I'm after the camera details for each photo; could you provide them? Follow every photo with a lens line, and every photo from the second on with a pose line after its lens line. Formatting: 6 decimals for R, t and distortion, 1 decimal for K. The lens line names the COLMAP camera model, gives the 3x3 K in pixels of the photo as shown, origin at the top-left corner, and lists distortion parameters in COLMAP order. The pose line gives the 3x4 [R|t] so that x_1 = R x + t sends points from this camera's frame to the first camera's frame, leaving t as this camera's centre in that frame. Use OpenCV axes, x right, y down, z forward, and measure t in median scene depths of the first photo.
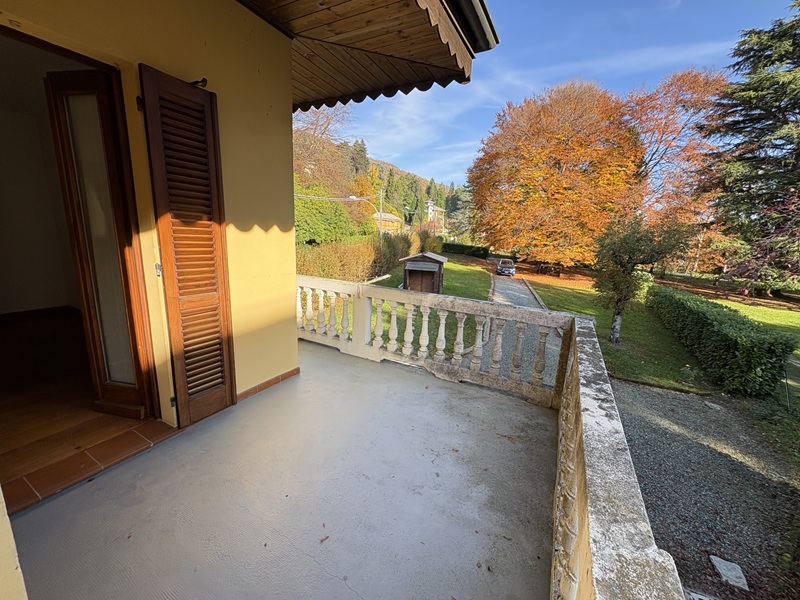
lens RADIAL K [[317.3, 0, 397.2], [0, 317.3, 300.4], [0, 0, 1]] dist [-0.000618, 0.000497]
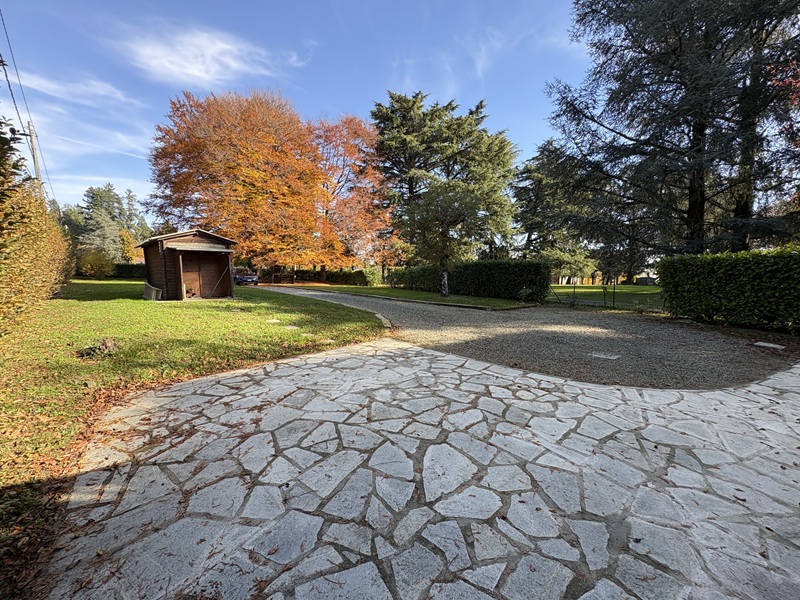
lens RADIAL K [[317.3, 0, 396.5], [0, 317.3, 303.6], [0, 0, 1]] dist [-0.000618, 0.000497]
pose [[0.552896, -0.130607, 0.822951, -0.147125], [0.212065, 0.977174, 0.012609, 0.045117], [-0.805813, 0.167548, 0.567973, 0.222388]]
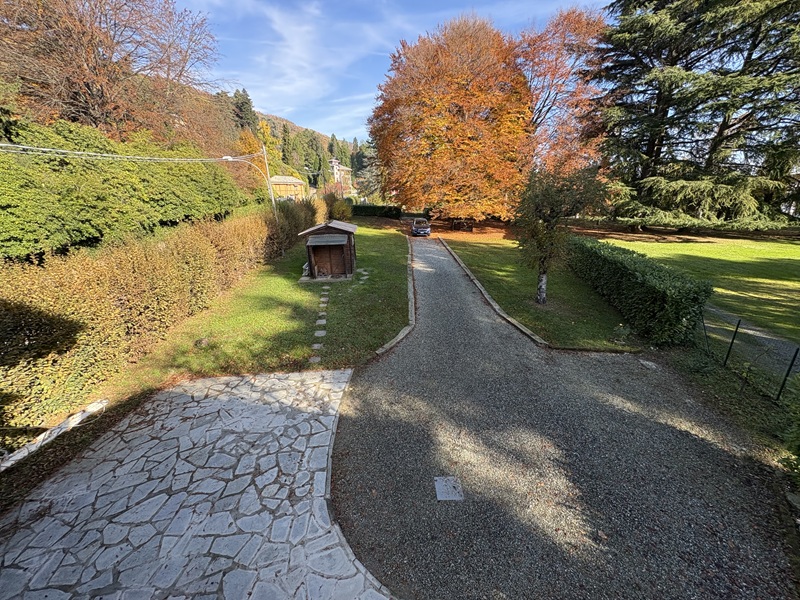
lens RADIAL K [[317.3, 0, 397.3], [0, 317.3, 299.3], [0, 0, 1]] dist [-0.000618, 0.000497]
pose [[0.961093, -0.149652, 0.232173, 0.023096], [0.122707, 0.984344, 0.126528, -0.022136], [-0.247474, -0.093116, 0.964410, 0.085349]]
